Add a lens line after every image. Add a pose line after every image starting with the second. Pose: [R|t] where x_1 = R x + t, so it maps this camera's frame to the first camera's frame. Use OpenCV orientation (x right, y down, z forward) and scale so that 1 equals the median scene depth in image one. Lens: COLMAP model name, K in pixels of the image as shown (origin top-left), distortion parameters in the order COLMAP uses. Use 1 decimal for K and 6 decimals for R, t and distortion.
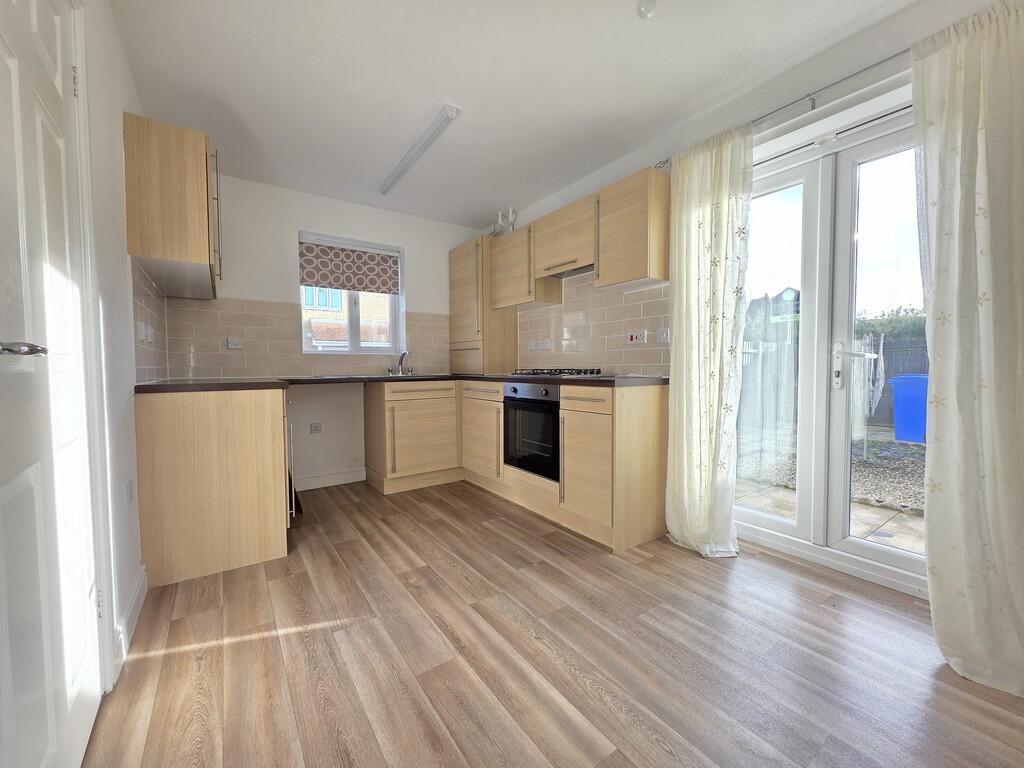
lens RADIAL K [[406.3, 0, 510.1], [0, 406.3, 381.3], [0, 0, 1]] dist [-0.000053, -0.000430]
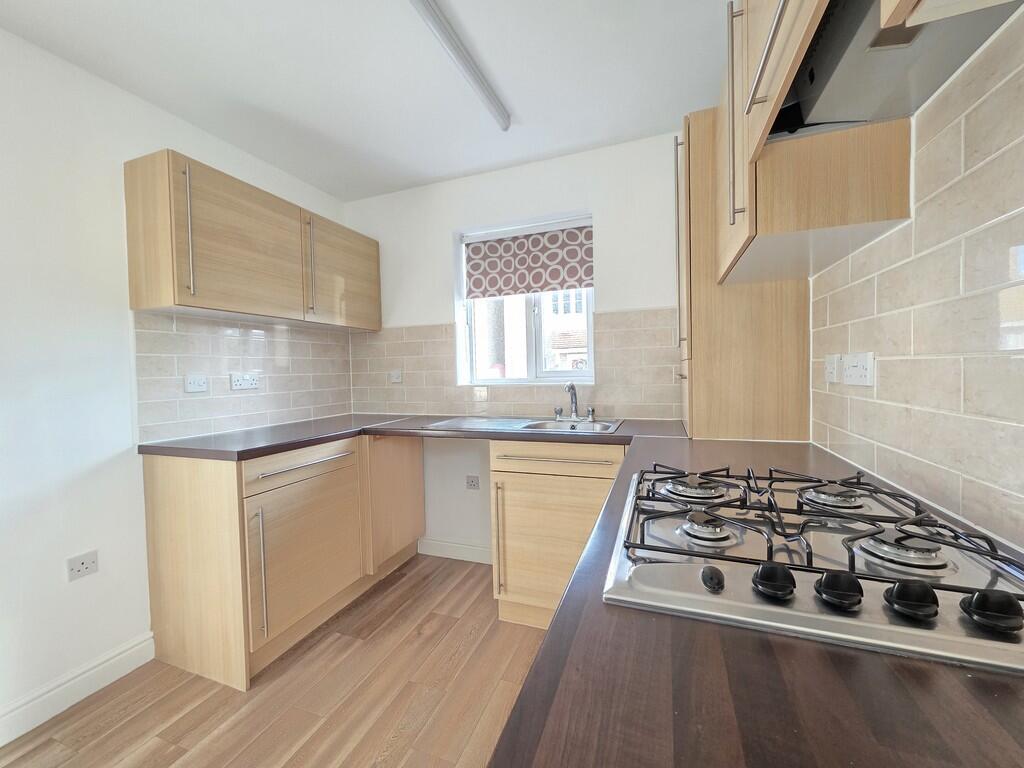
lens RADIAL K [[406.3, 0, 511.7], [0, 406.3, 383.6], [0, 0, 1]] dist [-0.000053, -0.000430]
pose [[0.565753, 0.017794, -0.824383, 0.213527], [-0.010545, 0.999842, 0.014344, -0.092566], [0.824507, 0.000578, 0.565851, 0.696425]]
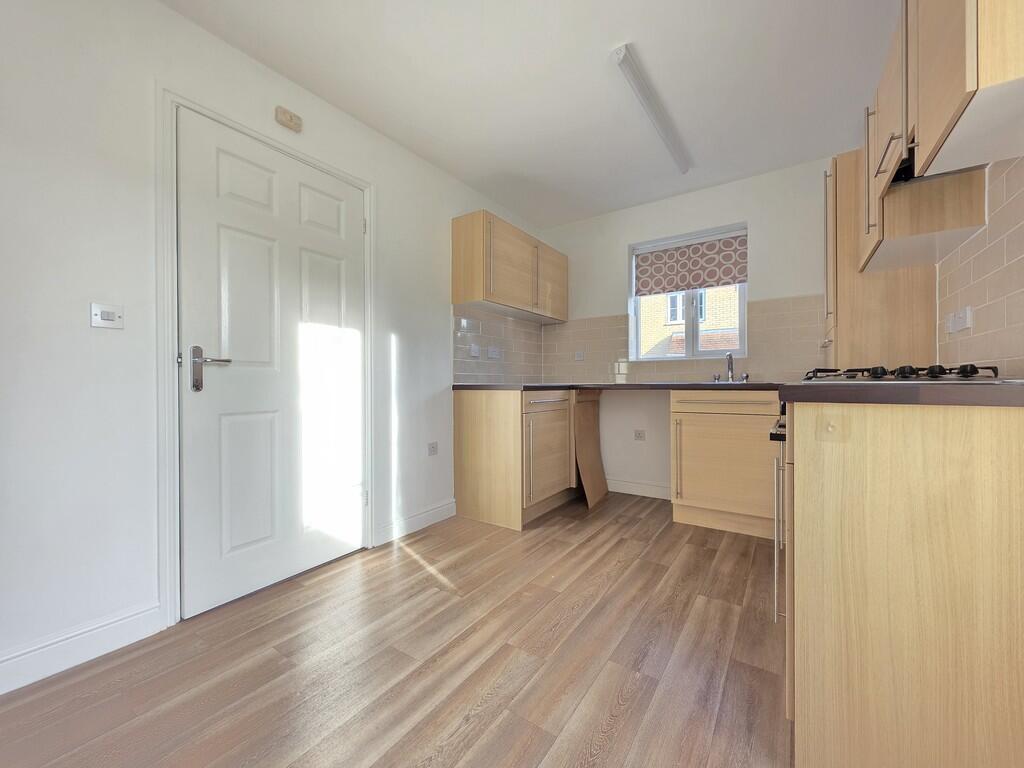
lens RADIAL K [[406.3, 0, 511.8], [0, 406.3, 384.6], [0, 0, 1]] dist [-0.000053, -0.000430]
pose [[0.345939, 0.007644, -0.938226, 0.394047], [-0.032611, 0.999461, -0.003882, 0.004858], [0.937690, 0.031940, 0.346001, 0.390338]]
